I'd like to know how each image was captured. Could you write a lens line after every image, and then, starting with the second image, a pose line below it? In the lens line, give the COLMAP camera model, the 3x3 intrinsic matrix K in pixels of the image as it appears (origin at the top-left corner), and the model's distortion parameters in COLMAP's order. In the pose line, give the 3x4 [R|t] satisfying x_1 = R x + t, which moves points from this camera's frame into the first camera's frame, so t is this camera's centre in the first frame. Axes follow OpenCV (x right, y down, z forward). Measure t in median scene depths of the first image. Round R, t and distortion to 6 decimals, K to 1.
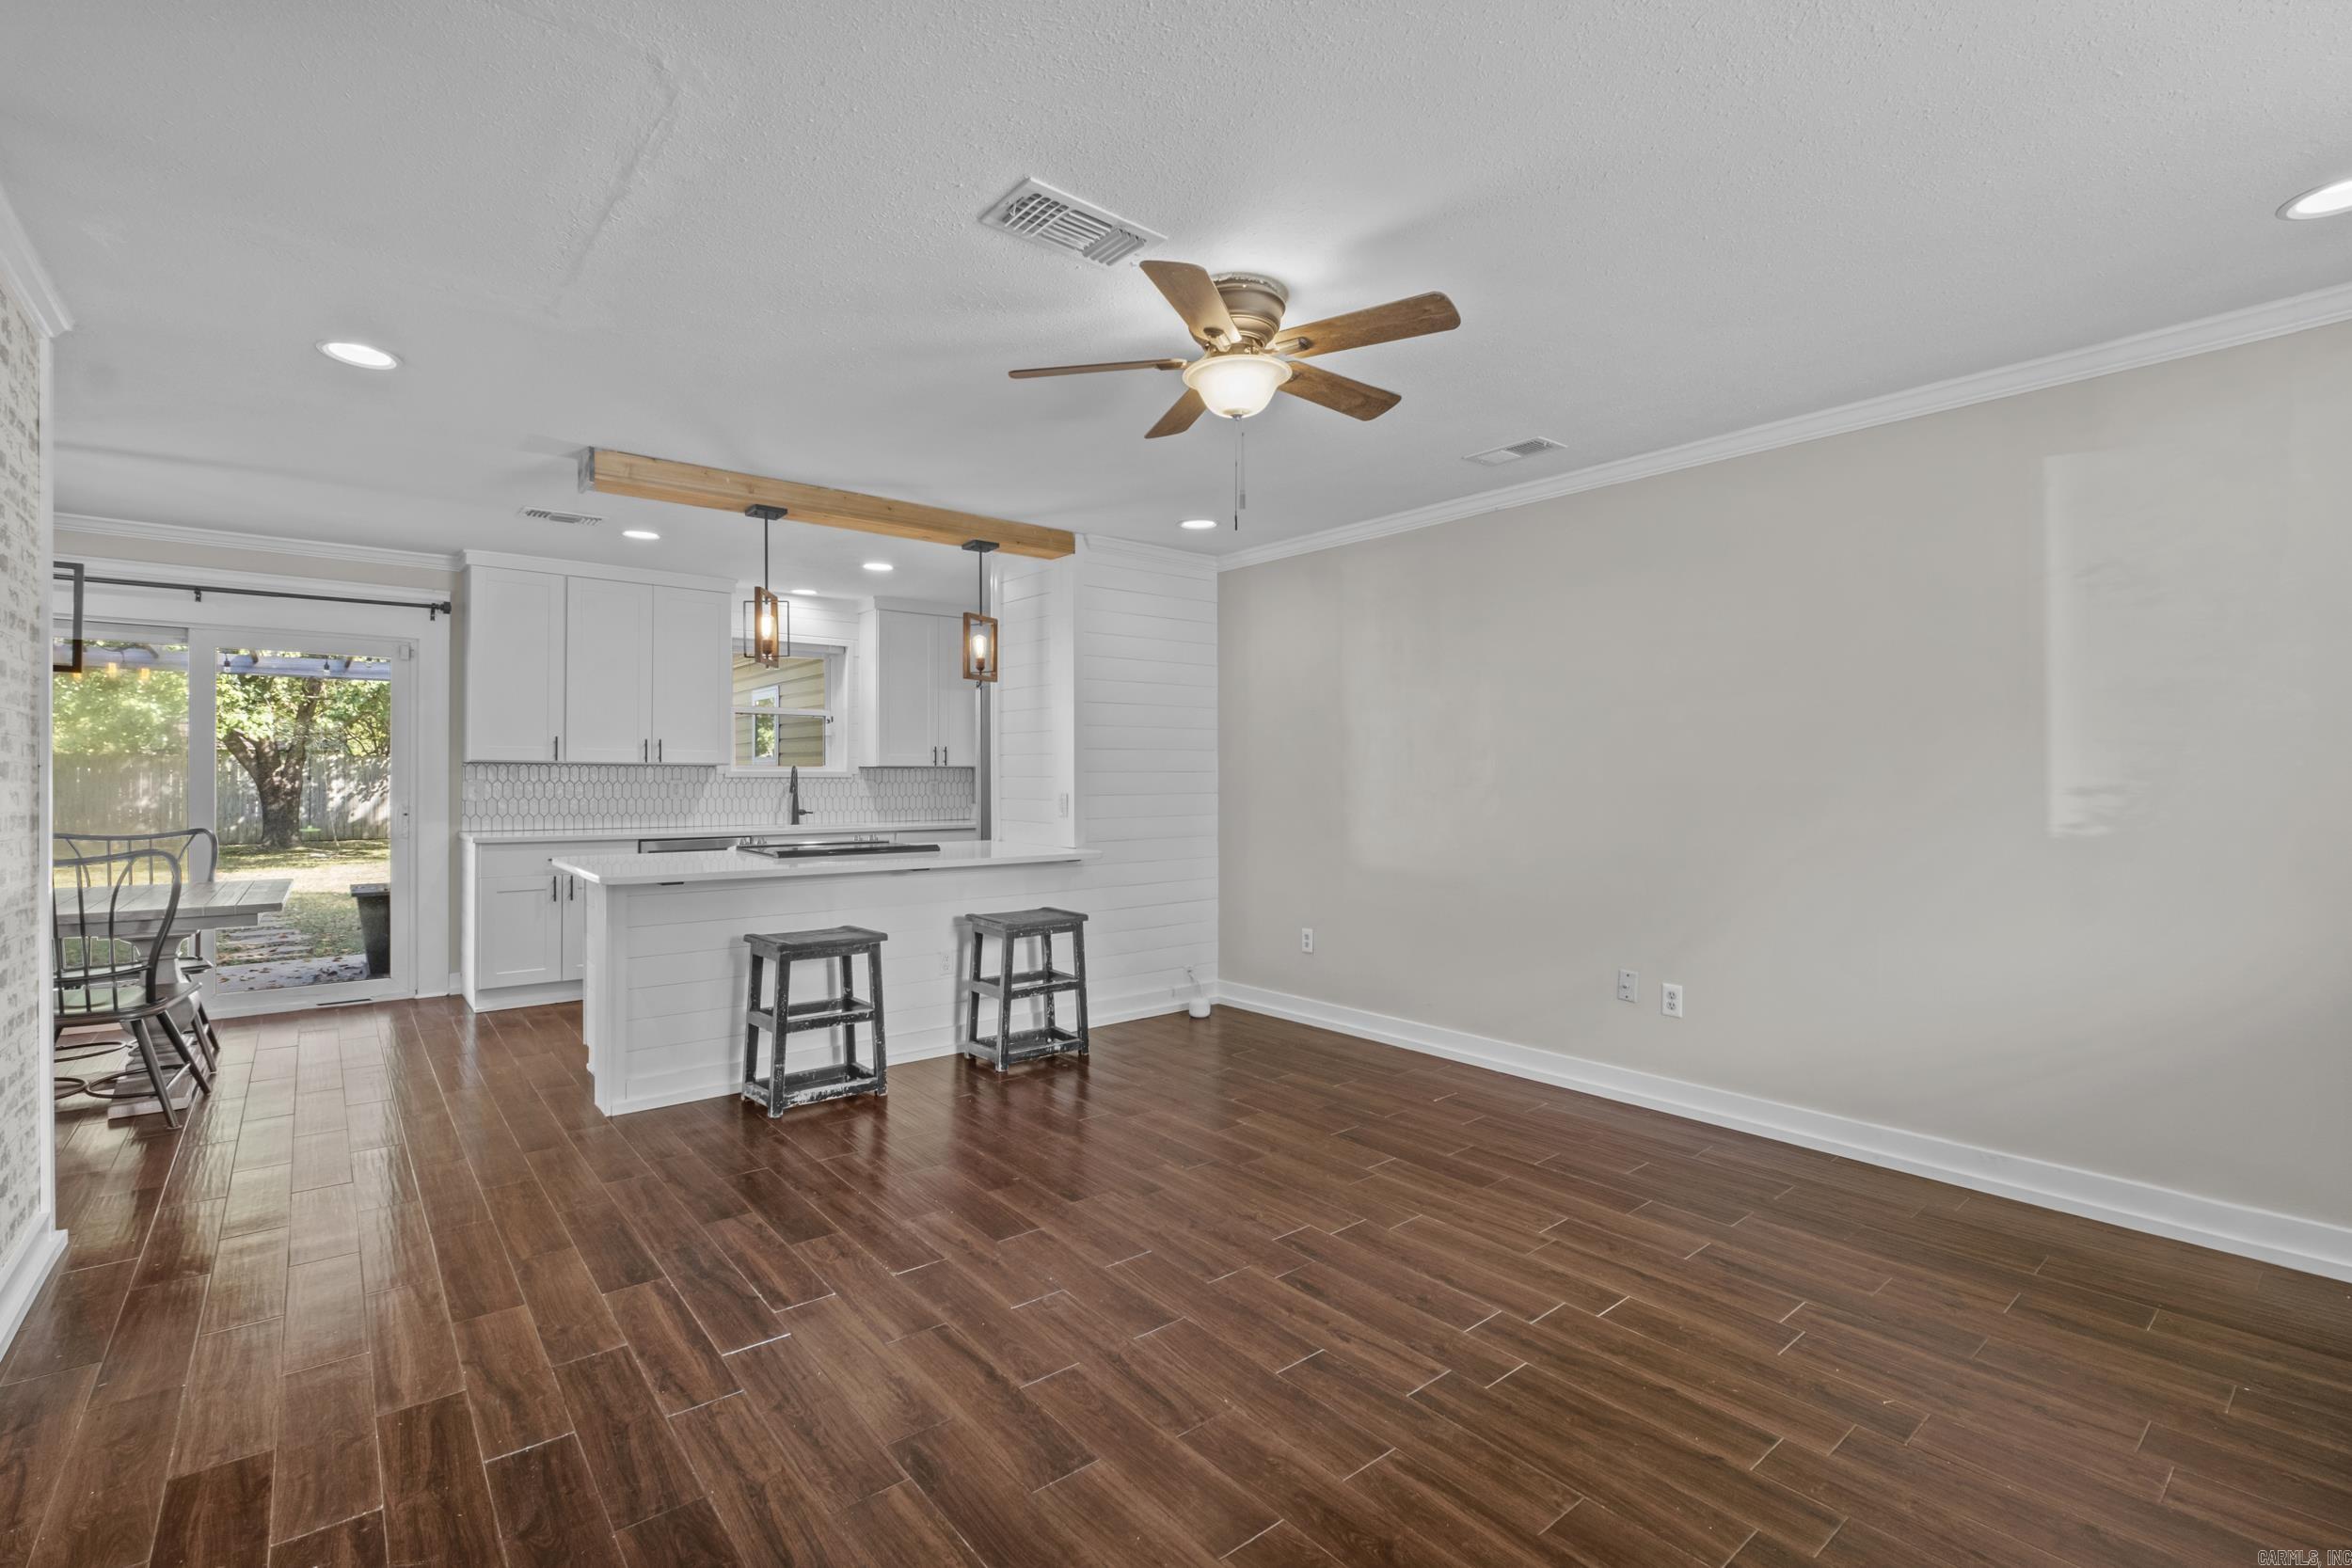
lens RADIAL K [[1034.5, 0, 1161.5], [0, 1034.5, 785.4], [0, 0, 1]] dist [-0.006682, -0.000705]
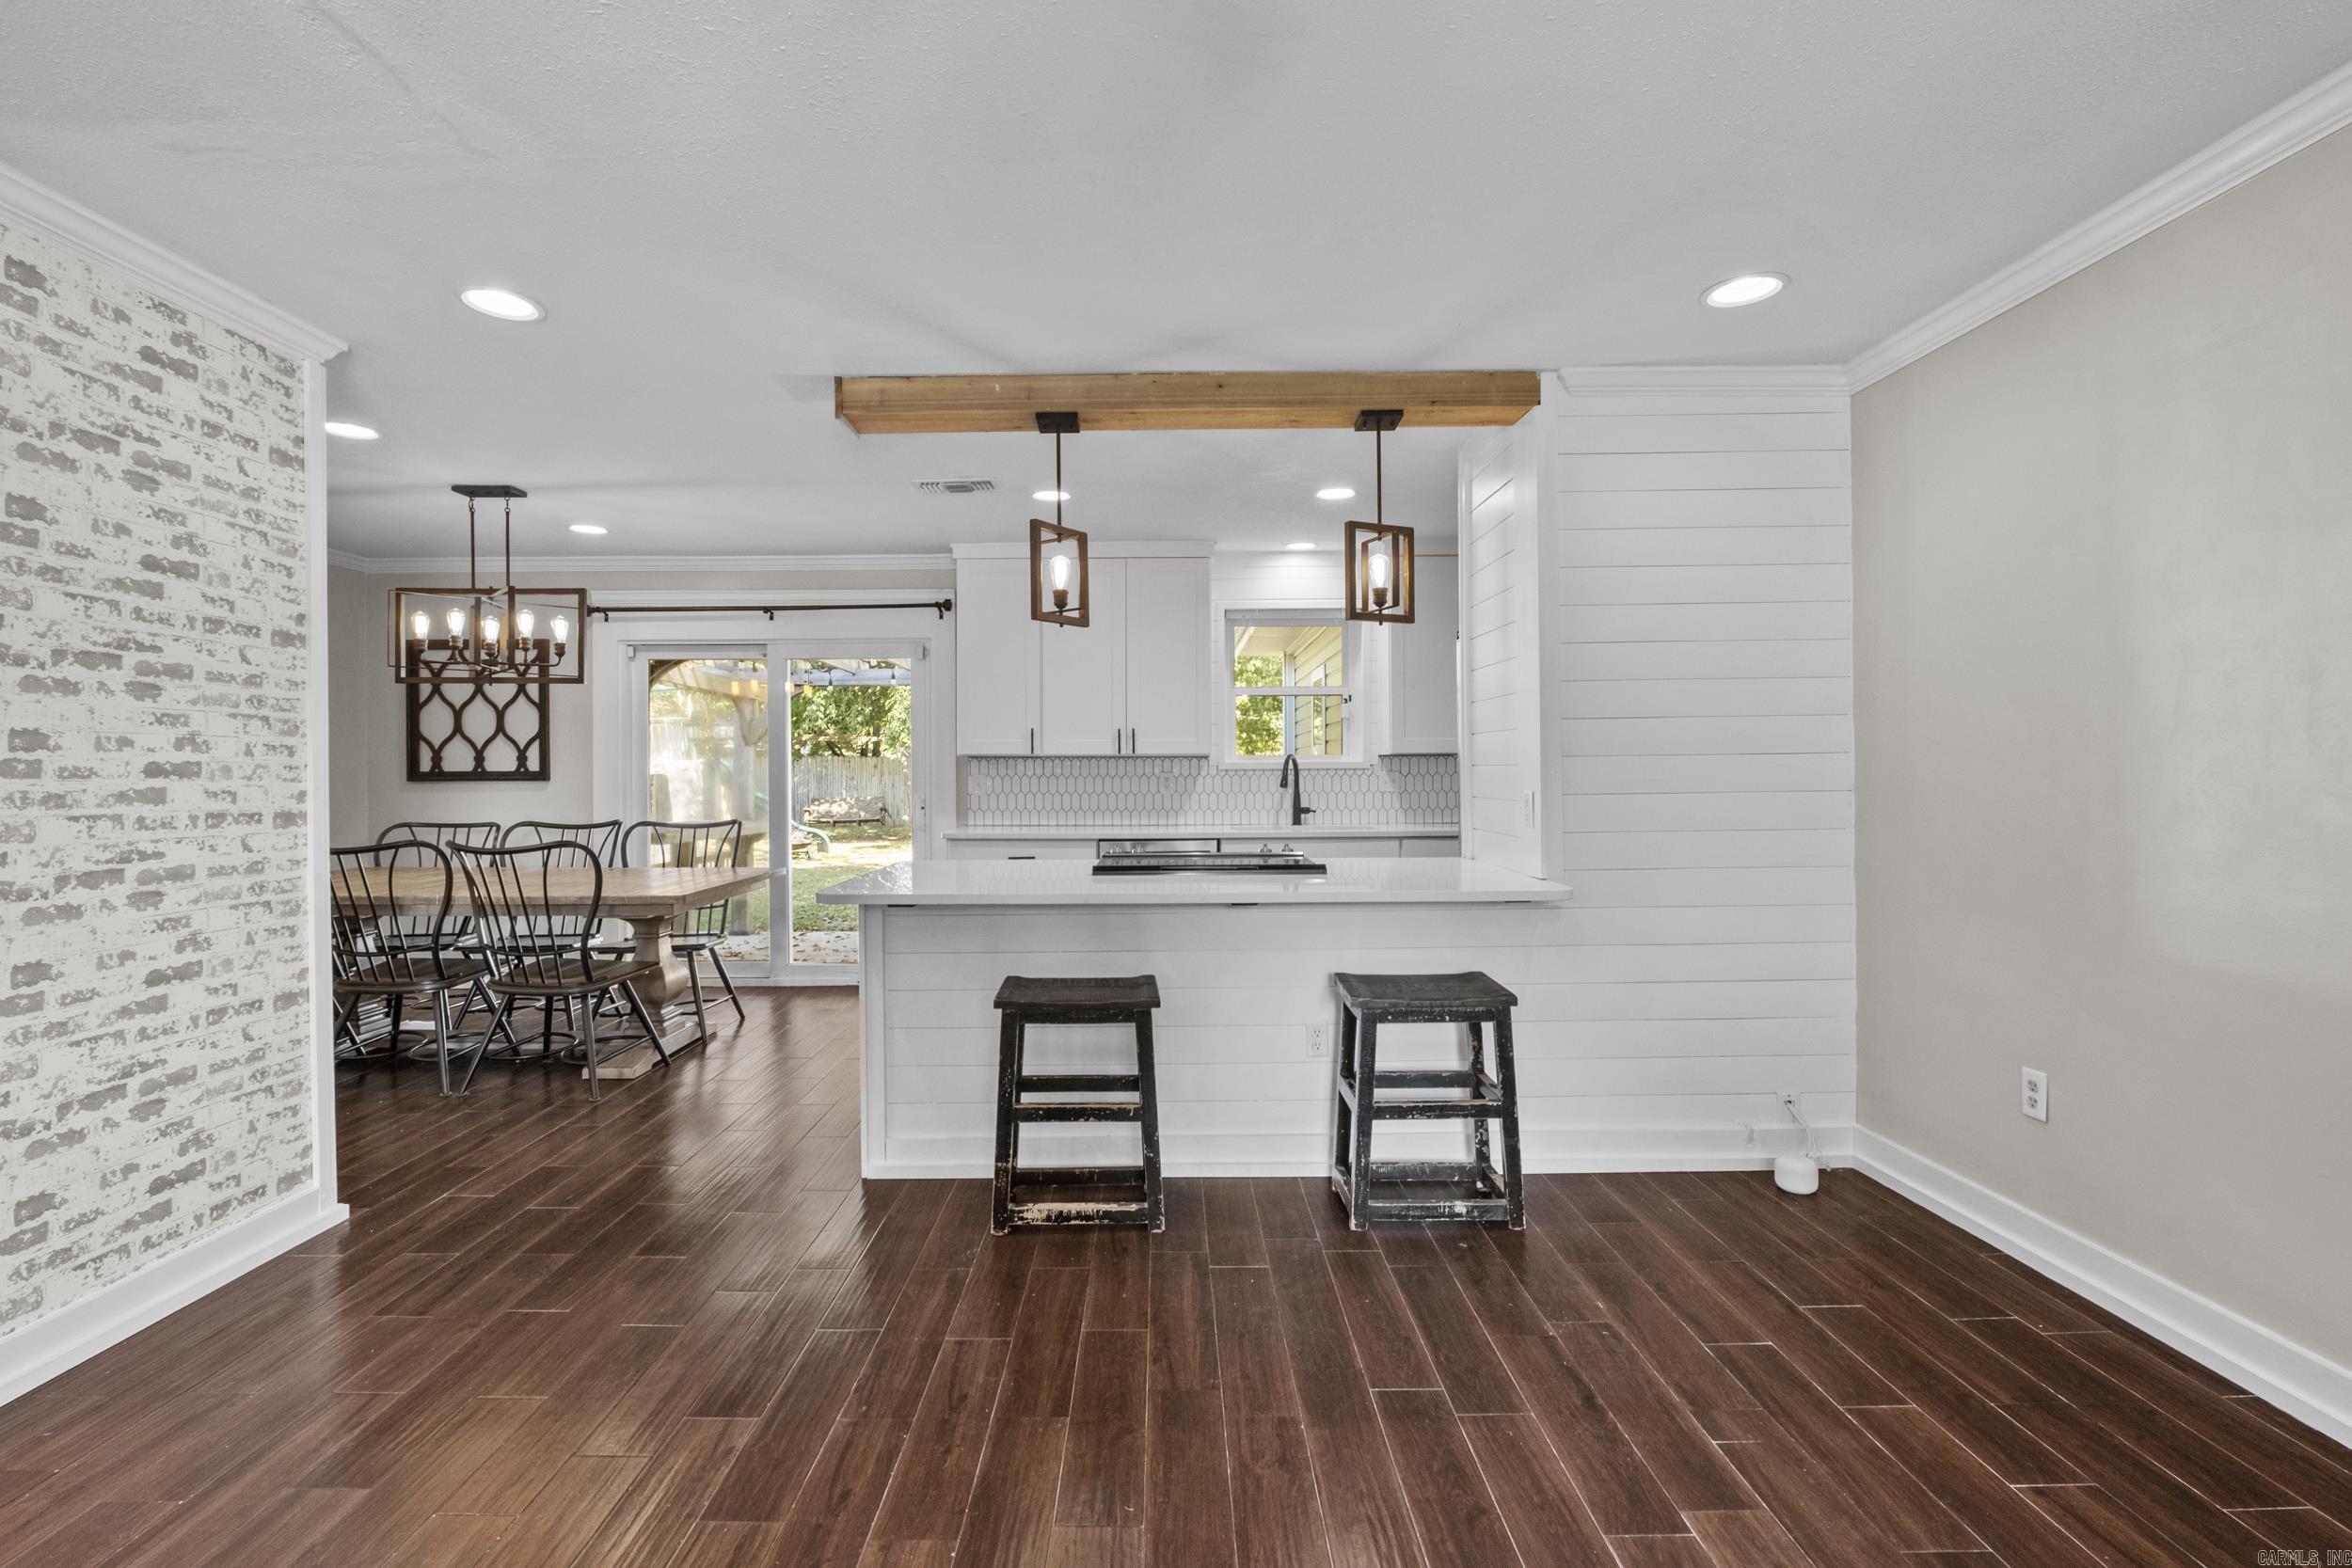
lens RADIAL K [[1034.5, 0, 1186.7], [0, 1034.5, 780.0], [0, 0, 1]] dist [-0.006682, -0.000705]
pose [[0.775039, -0.002647, -0.631908, 0.135053], [0.004457, 0.999989, 0.001278, -0.000296], [0.631897, -0.003807, 0.775043, 0.362970]]
